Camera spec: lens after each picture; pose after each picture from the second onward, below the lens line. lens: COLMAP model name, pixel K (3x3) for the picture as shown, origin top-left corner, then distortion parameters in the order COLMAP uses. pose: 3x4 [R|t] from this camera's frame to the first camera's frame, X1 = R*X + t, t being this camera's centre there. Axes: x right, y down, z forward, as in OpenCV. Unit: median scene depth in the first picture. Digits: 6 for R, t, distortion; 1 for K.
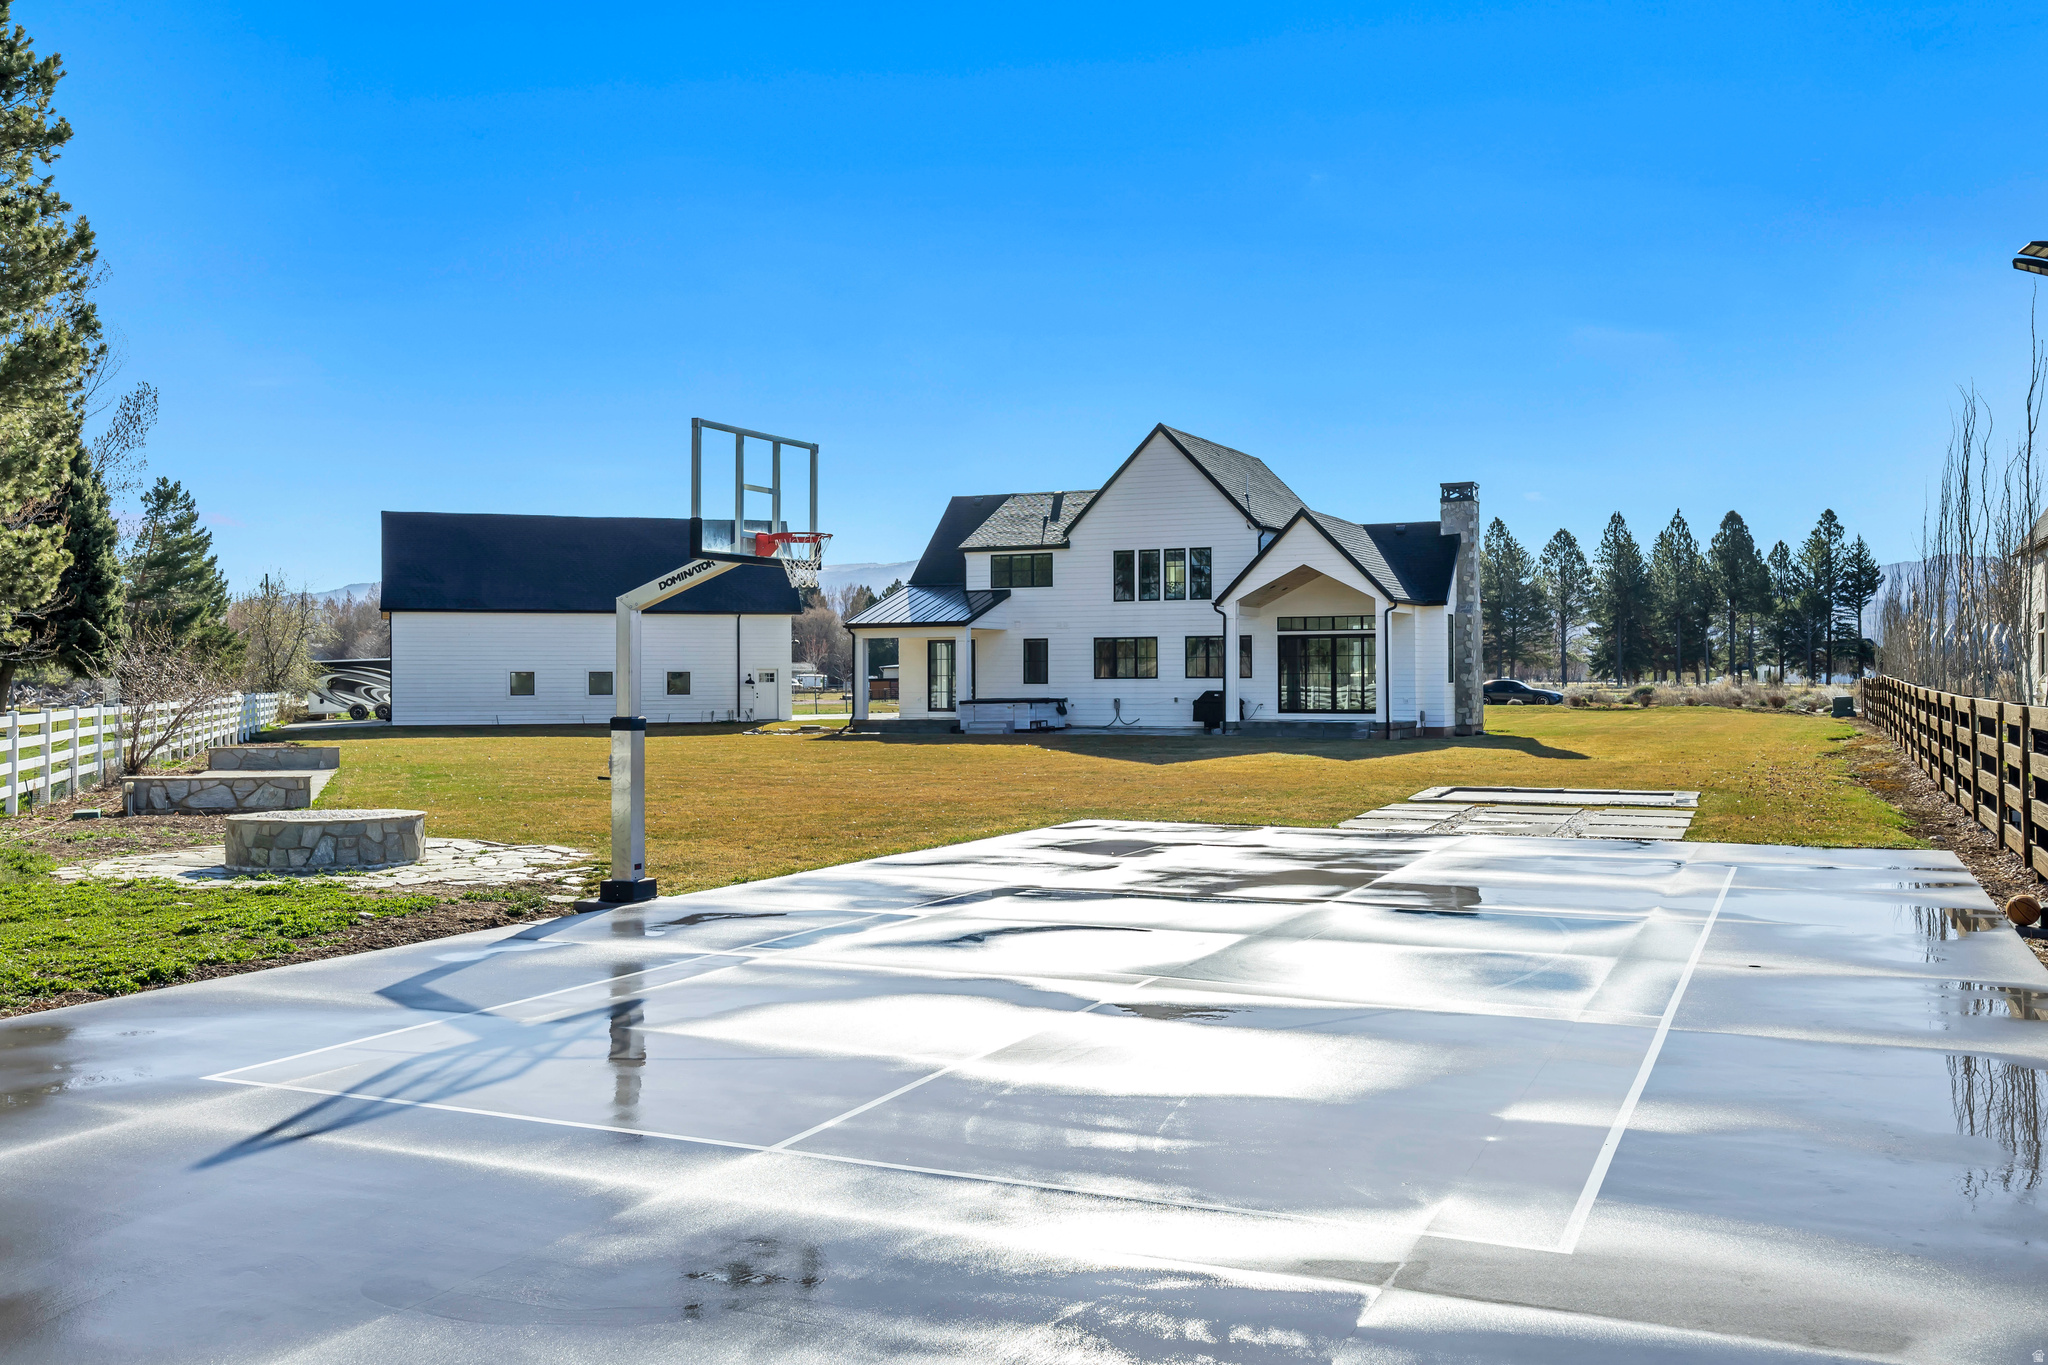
lens RADIAL K [[1799.8, 0, 1028.8], [0, 1799.8, 681.4], [0, 0, 1]] dist [-0.076609, -0.000471]
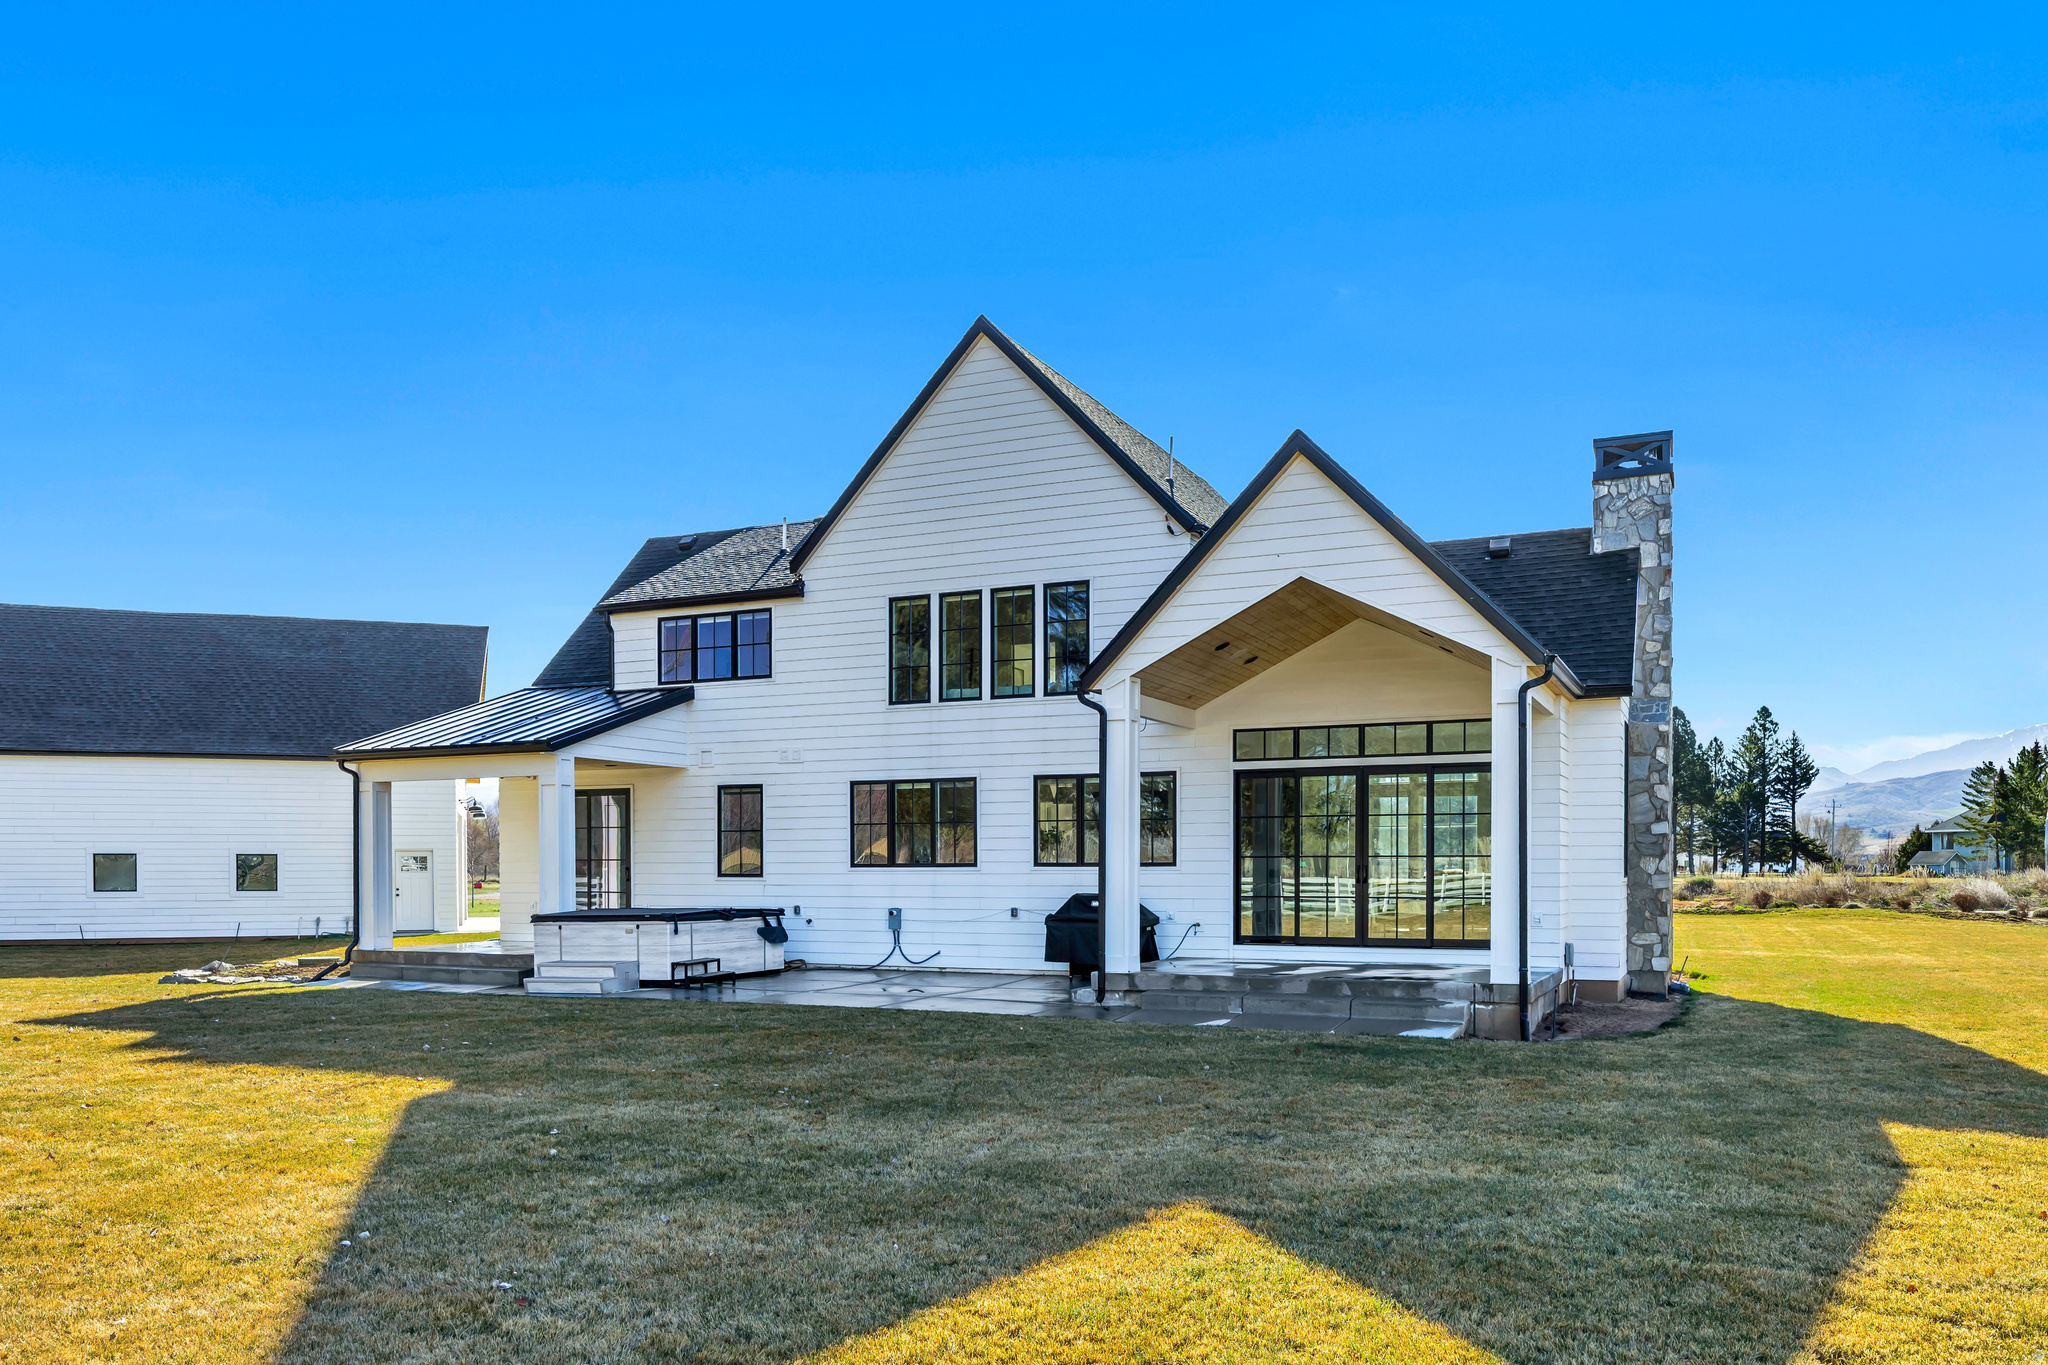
lens RADIAL K [[1505.2, 0, 1005.7], [0, 1505.2, 902.3], [0, 0, 1]] dist [-0.027703, -0.001274]
pose [[0.999916, 0.002851, -0.012633, 0.082640], [-0.002563, 0.999739, 0.022697, -0.001199], [0.012695, -0.022663, 0.999663, 0.595177]]
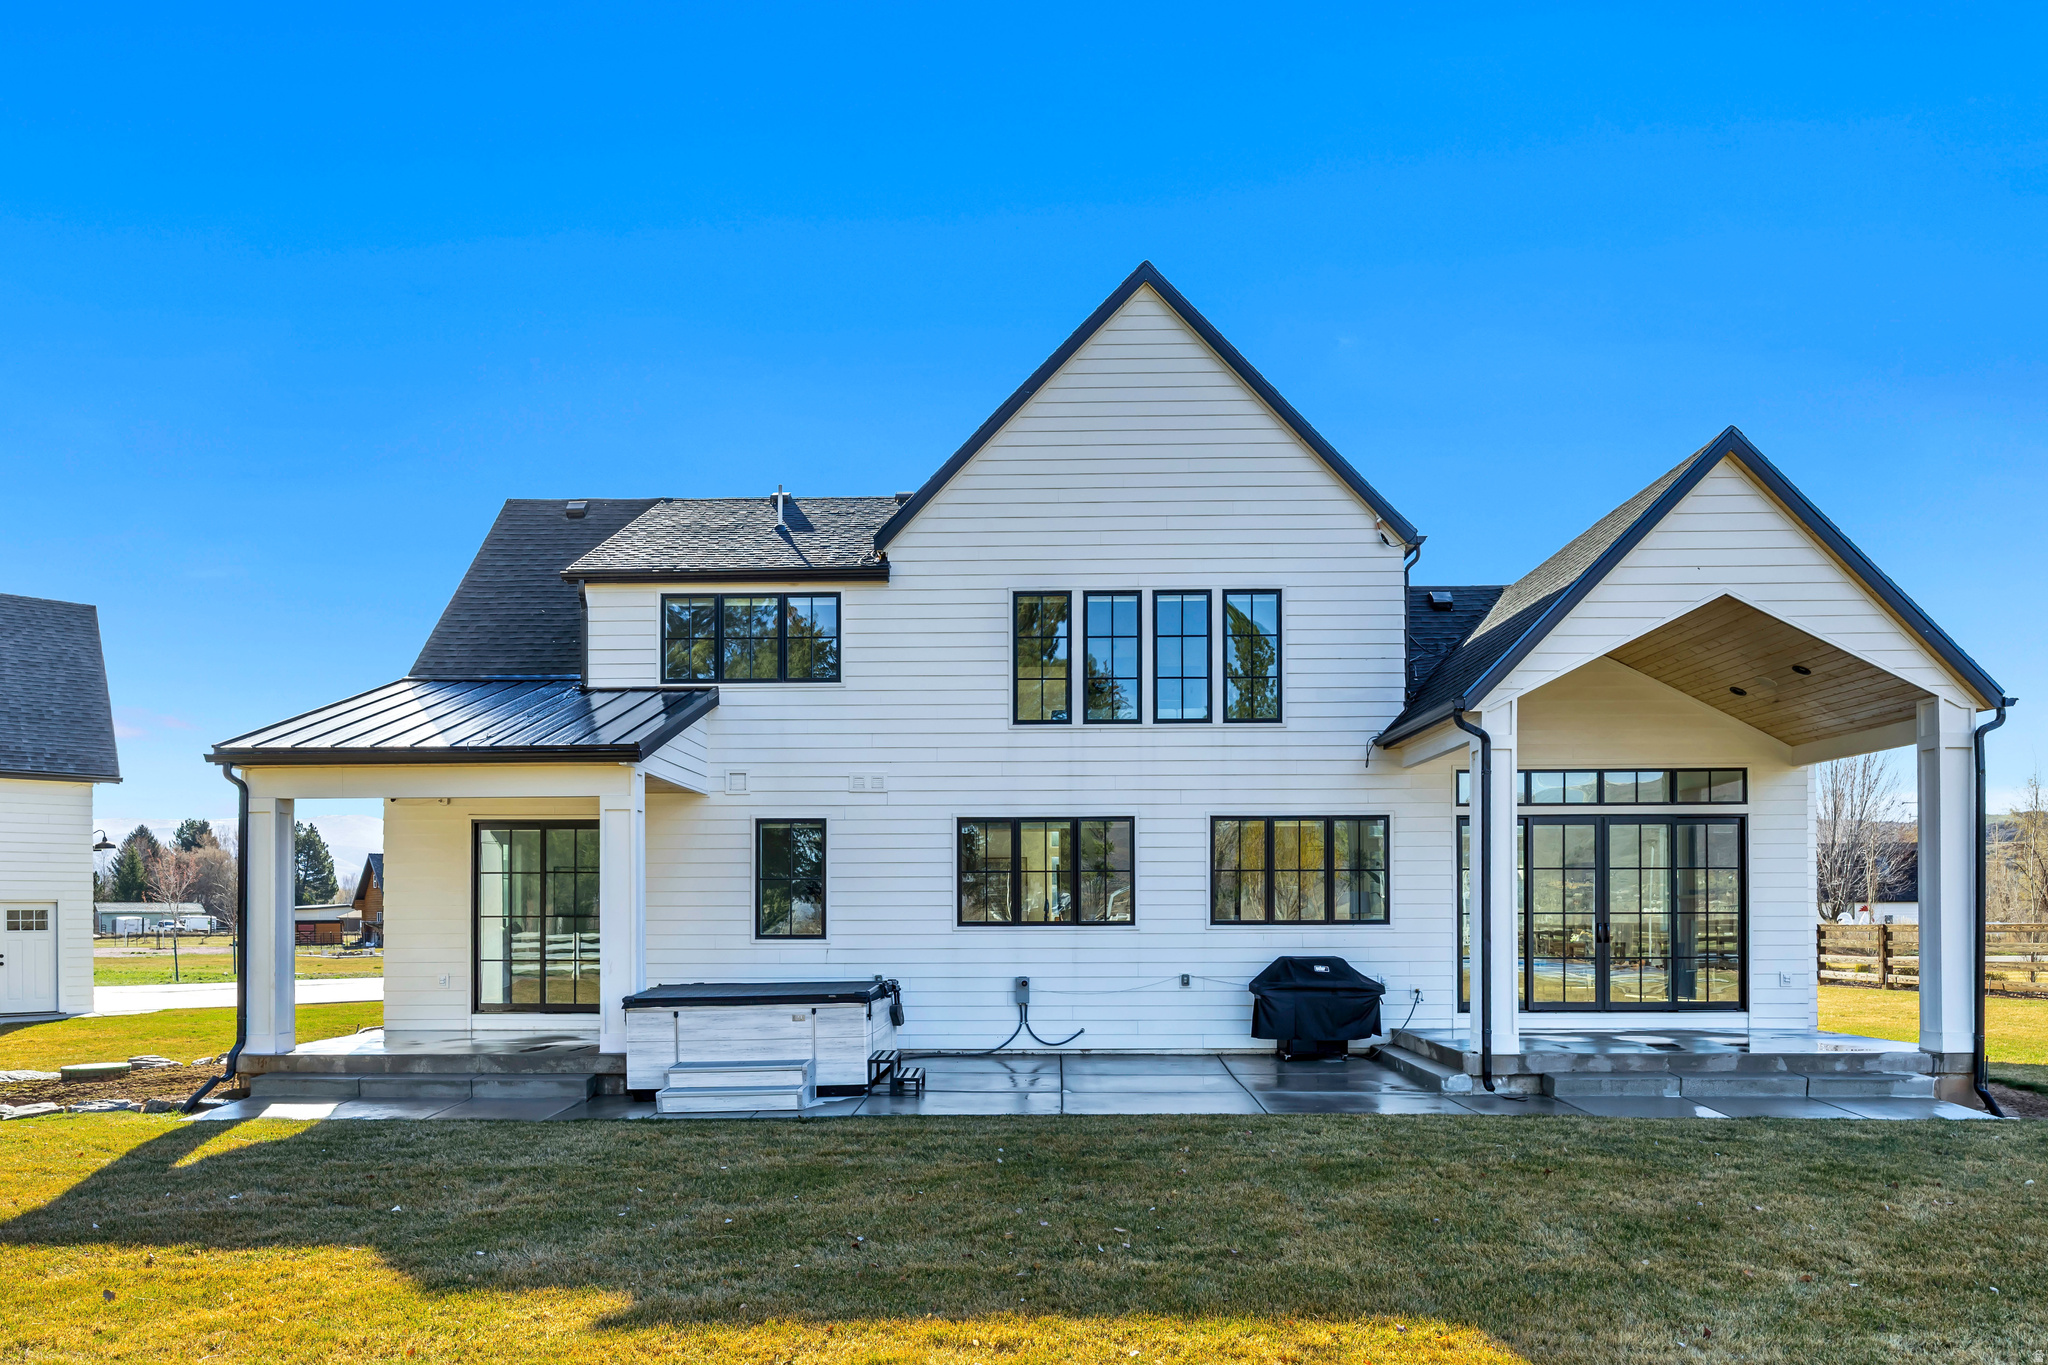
lens RADIAL K [[1428.2, 0, 1027.3], [0, 1428.2, 907.8], [0, 0, 1]] dist [-0.006691, 0.001062]
pose [[0.920103, 0.004644, 0.391649, -0.068214], [-0.000453, 0.999942, -0.010793, -0.001948], [-0.391676, 0.009754, 0.920051, 0.712656]]
